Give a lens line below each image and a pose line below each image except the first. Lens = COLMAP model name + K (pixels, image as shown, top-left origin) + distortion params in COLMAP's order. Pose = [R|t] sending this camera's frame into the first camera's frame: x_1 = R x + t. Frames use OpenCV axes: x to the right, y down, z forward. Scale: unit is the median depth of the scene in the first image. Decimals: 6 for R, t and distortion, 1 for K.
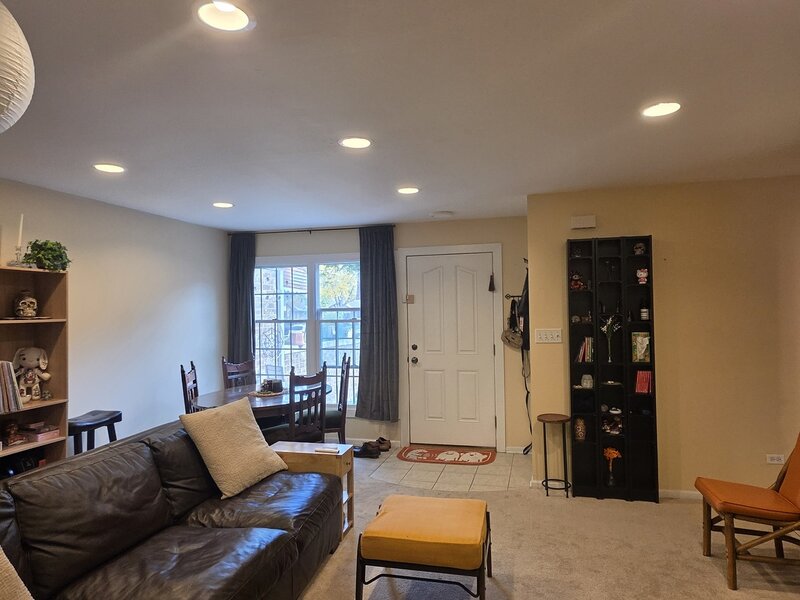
lens RADIAL K [[490.1, 0, 400.0], [0, 490.1, 300.0], [0, 0, 1]] dist [0.001629, 0.000401]
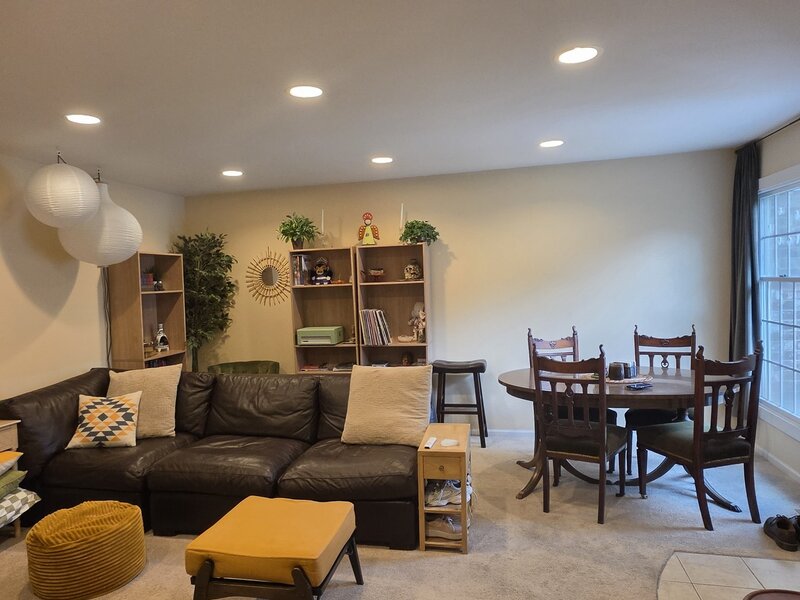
lens RADIAL K [[541.5, 0, 400.0], [0, 541.5, 300.0], [0, 0, 1]] dist [0.001174, 0.000473]
pose [[0.058235, 0.047491, -0.997173, 0.639752], [0.057596, 0.997044, 0.050849, 0.012633], [0.996640, -0.060395, 0.055328, 0.773535]]
